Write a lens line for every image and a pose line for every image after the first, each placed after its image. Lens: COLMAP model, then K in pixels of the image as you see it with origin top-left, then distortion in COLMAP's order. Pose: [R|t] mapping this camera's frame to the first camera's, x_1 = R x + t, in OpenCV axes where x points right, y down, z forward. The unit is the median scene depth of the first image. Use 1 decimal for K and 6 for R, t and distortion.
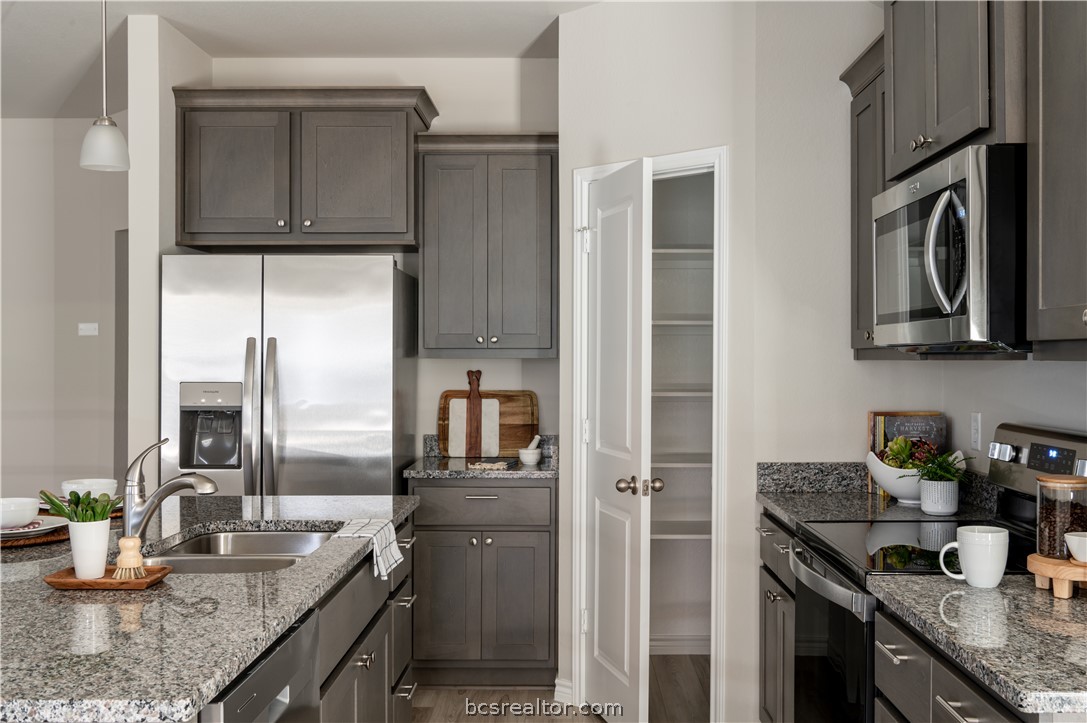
lens RADIAL K [[1096.6, 0, 581.1], [0, 1096.6, 355.9], [0, 0, 1]] dist [-0.016472, -0.014462]
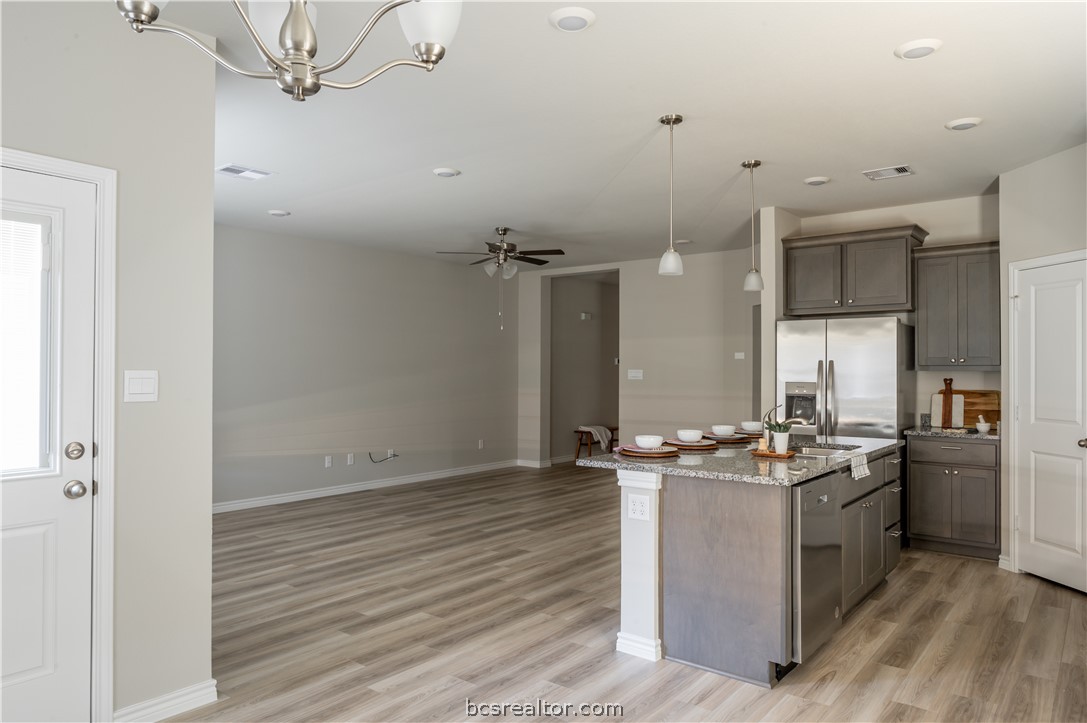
lens RADIAL K [[723.8, 0, 543.5], [0, 723.8, 361.5], [0, 0, 1]] dist [-0.003863, -0.002430]
pose [[0.781247, -0.005877, -0.624194, 0.128223], [-0.000401, 0.999951, -0.009917, -0.001418], [0.624222, 0.007998, 0.781206, -0.350200]]
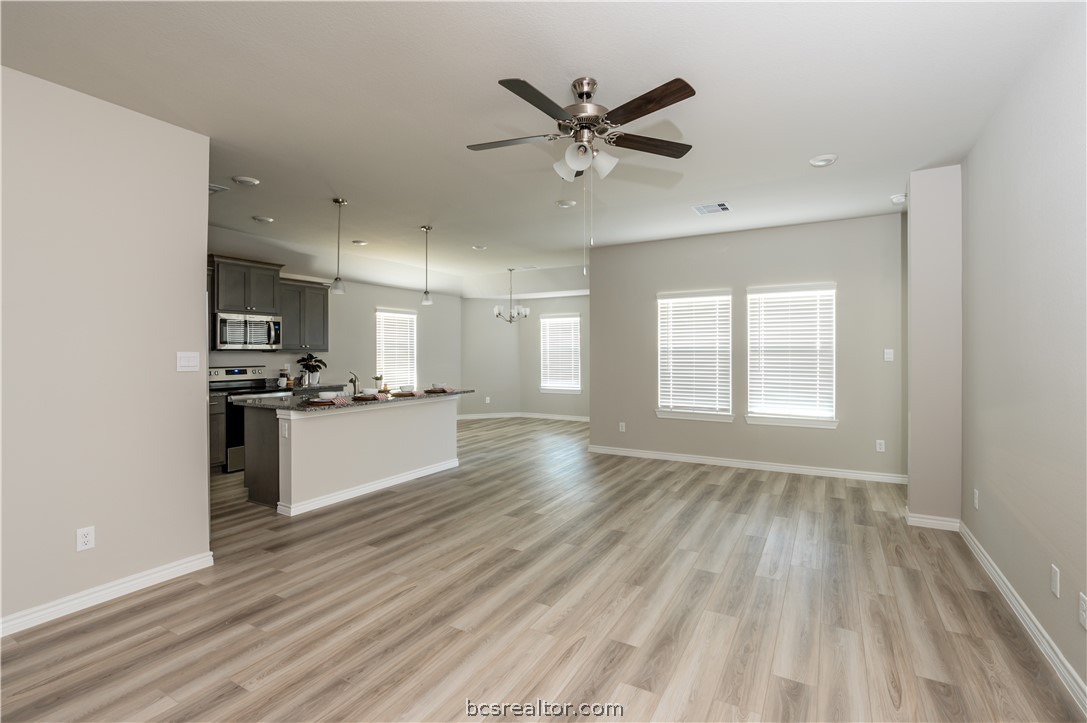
lens RADIAL K [[490.9, 0, 547.6], [0, 490.9, 354.4], [0, 0, 1]] dist [-0.001036, -0.000120]
pose [[-0.863442, -0.000968, 0.504447, -1.188414], [0.001609, 0.999988, 0.004672, 0.003161], [-0.504446, 0.004846, -0.863430, 1.351093]]
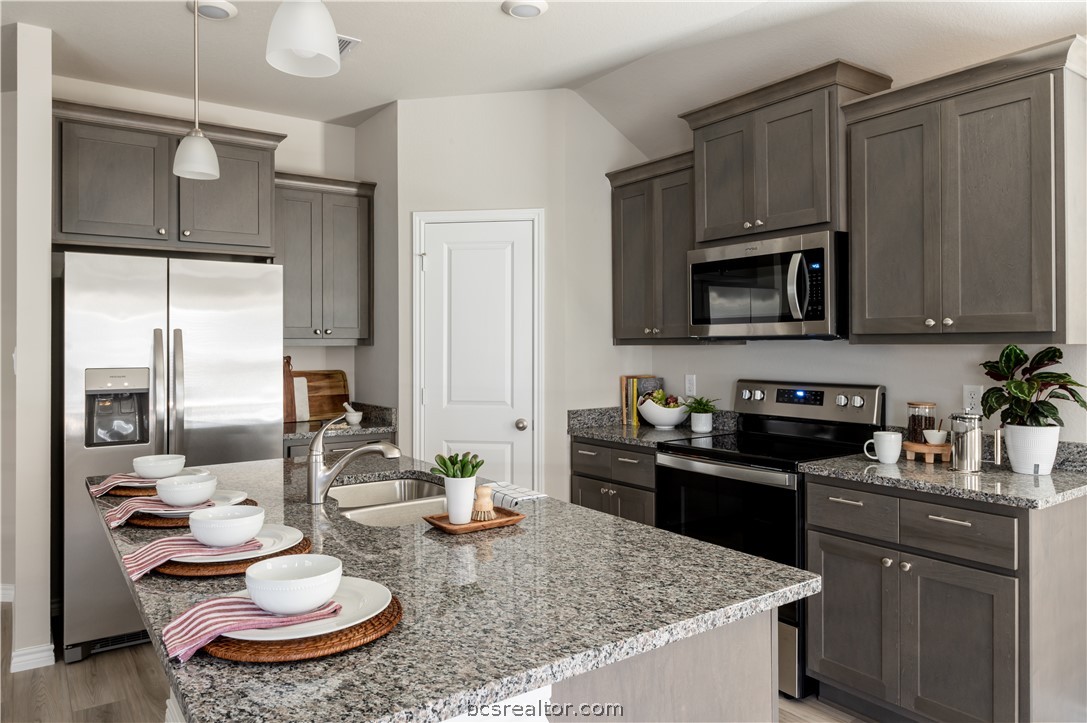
lens RADIAL K [[725.3, 0, 546.3], [0, 725.3, 340.0], [0, 0, 1]] dist [-0.002043, -0.000569]
pose [[0.816822, -0.000332, 0.576889, -0.396872], [0.004055, 0.999978, -0.005167, 0.000547], [-0.576875, 0.006560, 0.816806, 0.134096]]
